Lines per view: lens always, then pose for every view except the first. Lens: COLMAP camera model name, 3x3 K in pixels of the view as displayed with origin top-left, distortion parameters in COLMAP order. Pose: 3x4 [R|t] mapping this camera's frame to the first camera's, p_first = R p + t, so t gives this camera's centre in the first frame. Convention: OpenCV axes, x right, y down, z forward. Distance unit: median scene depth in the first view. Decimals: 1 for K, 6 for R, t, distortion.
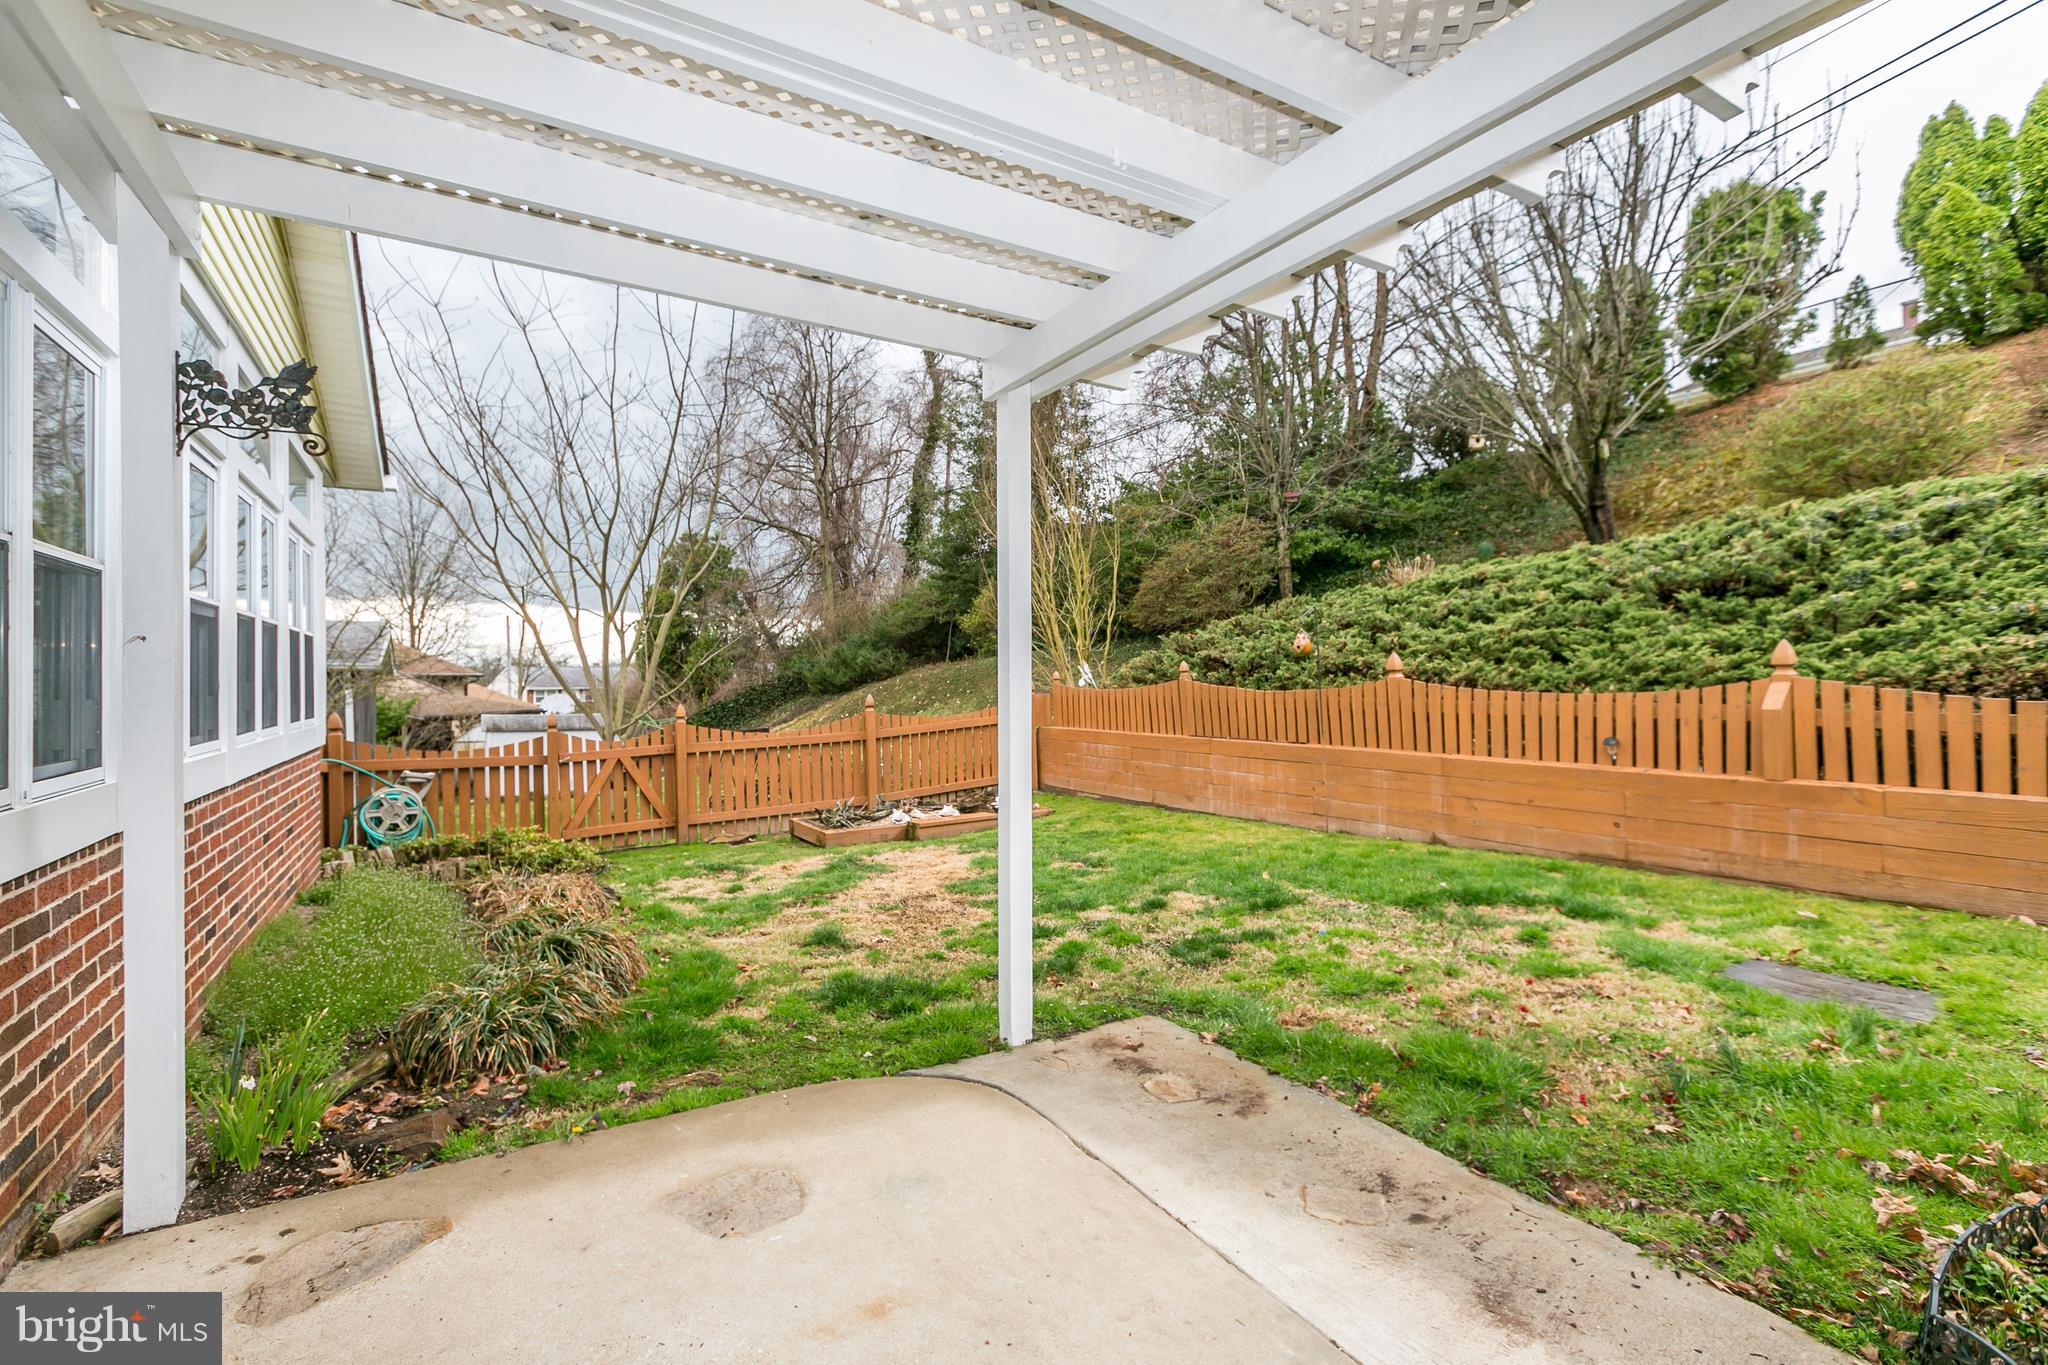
lens RADIAL K [[940.4, 0, 1030.4], [0, 940.4, 672.2], [0, 0, 1]] dist [-0.002237, 0.000108]
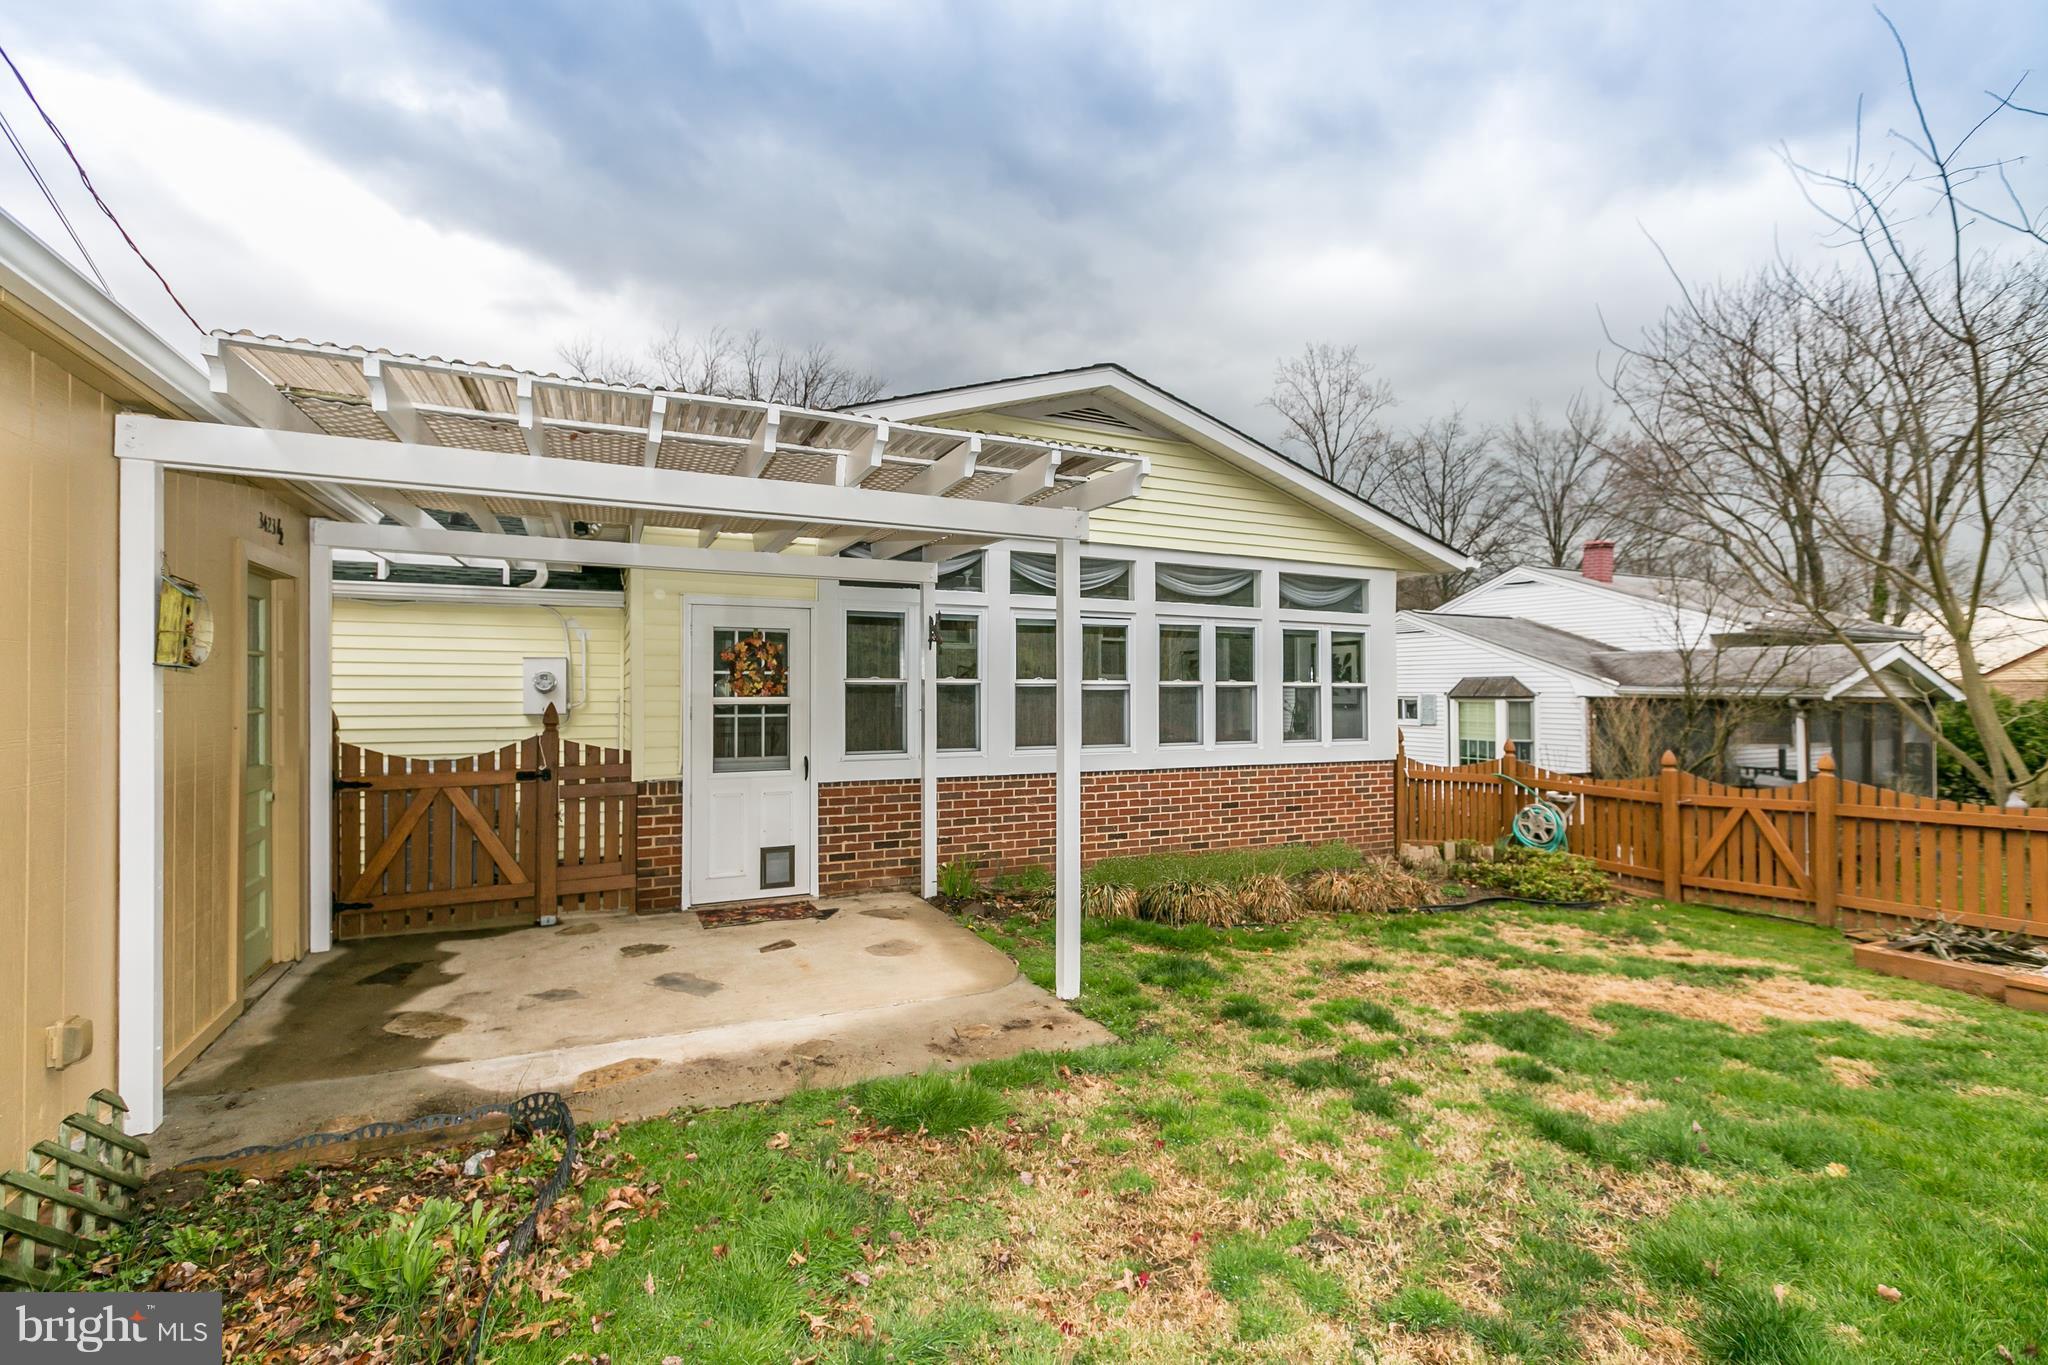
lens RADIAL K [[940.4, 0, 1027.8], [0, 940.4, 684.5], [0, 0, 1]] dist [-0.002237, 0.000108]
pose [[-0.109031, 0.004324, -0.994029, 1.383949], [0.003240, 0.999987, 0.003995, -0.087366], [0.994033, -0.002785, -0.109043, 1.078954]]
